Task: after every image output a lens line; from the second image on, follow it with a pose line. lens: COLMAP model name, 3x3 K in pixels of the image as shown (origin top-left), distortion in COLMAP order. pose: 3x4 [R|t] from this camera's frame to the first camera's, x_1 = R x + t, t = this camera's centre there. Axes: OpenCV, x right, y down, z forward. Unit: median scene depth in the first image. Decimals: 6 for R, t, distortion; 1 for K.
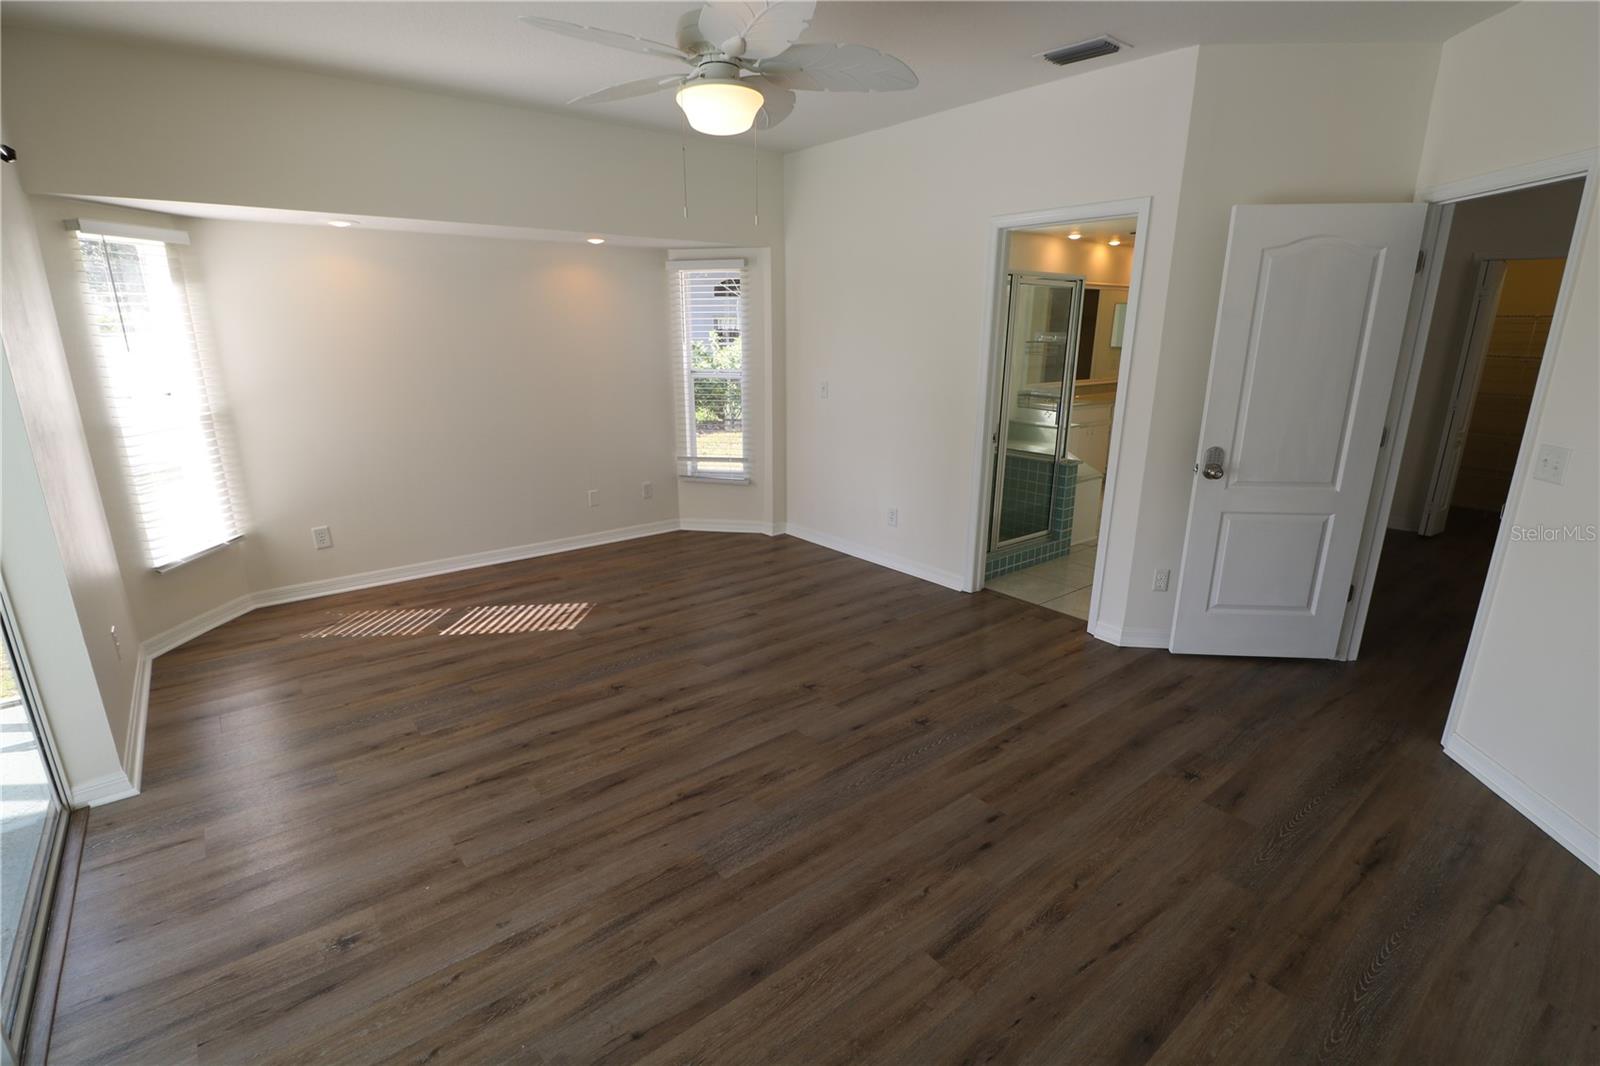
lens RADIAL K [[745.3, 0, 800.0], [0, 745.3, 533.0], [0, 0, 1]] dist [-0.001203, -0.013251]
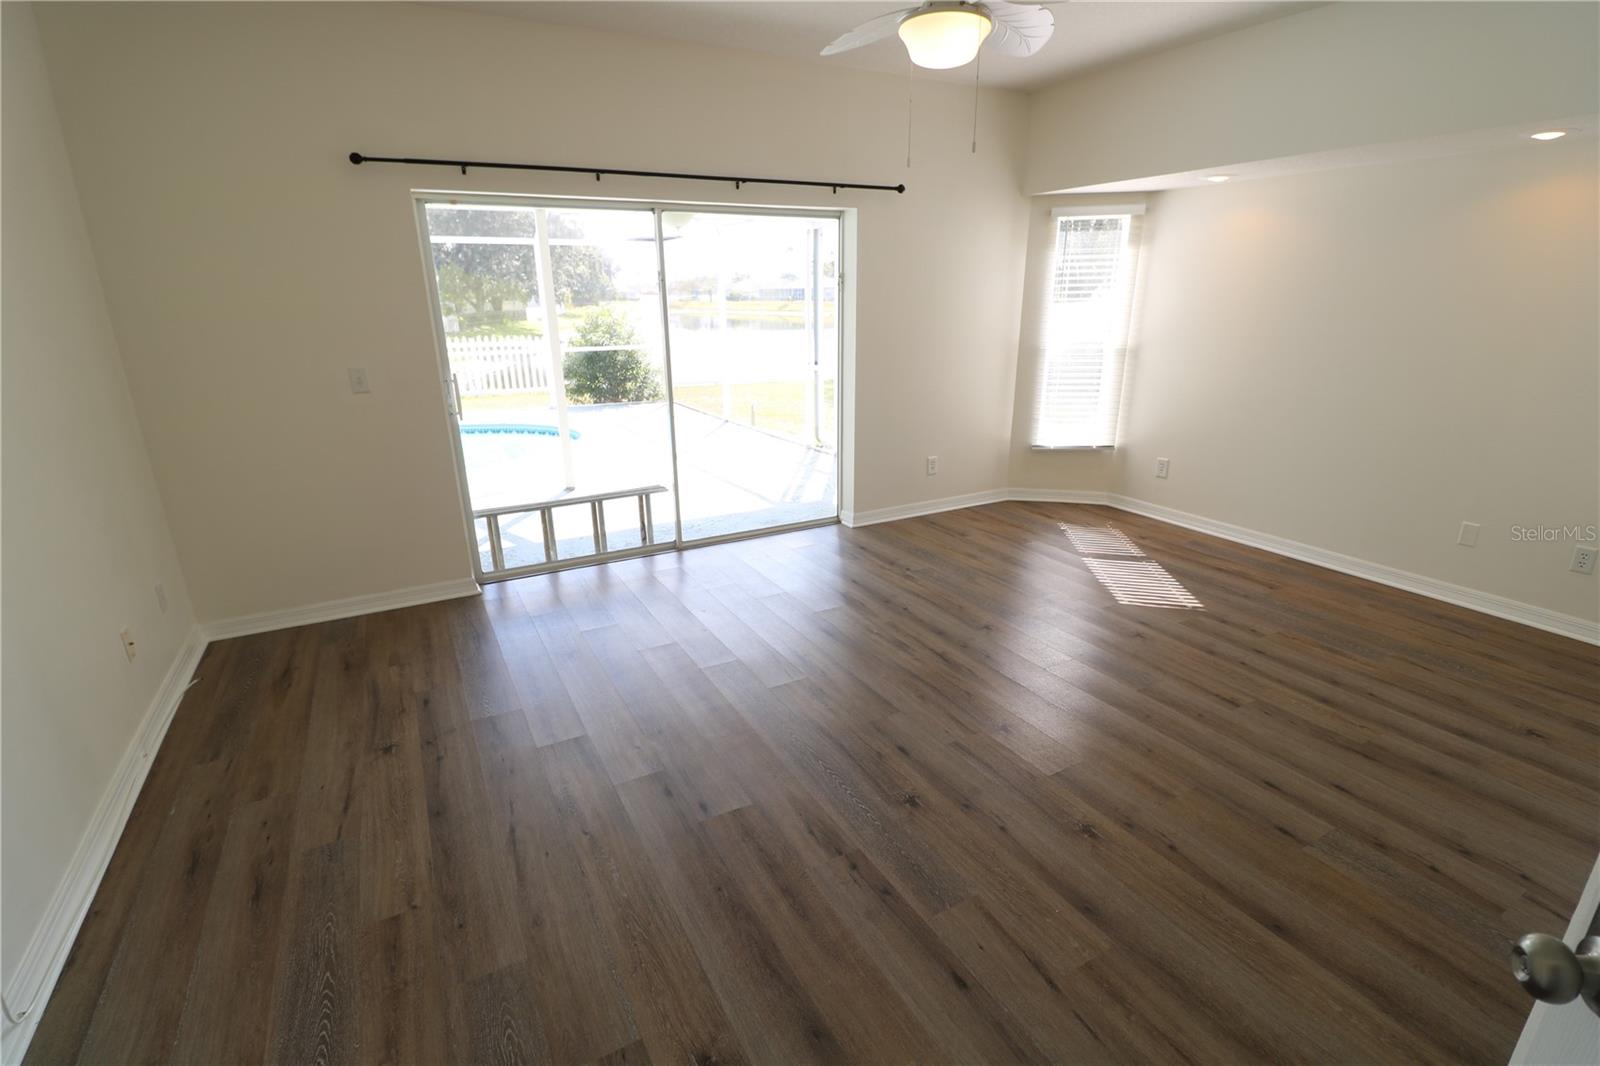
lens RADIAL K [[745.3, 0, 800.0], [0, 745.3, 533.0], [0, 0, 1]] dist [-0.001203, -0.013251]
pose [[-0.175721, 0.299974, -0.937623, 0.612295], [-0.252489, 0.906851, 0.337448, -0.164288], [0.951510, 0.296036, -0.083613, 0.664224]]
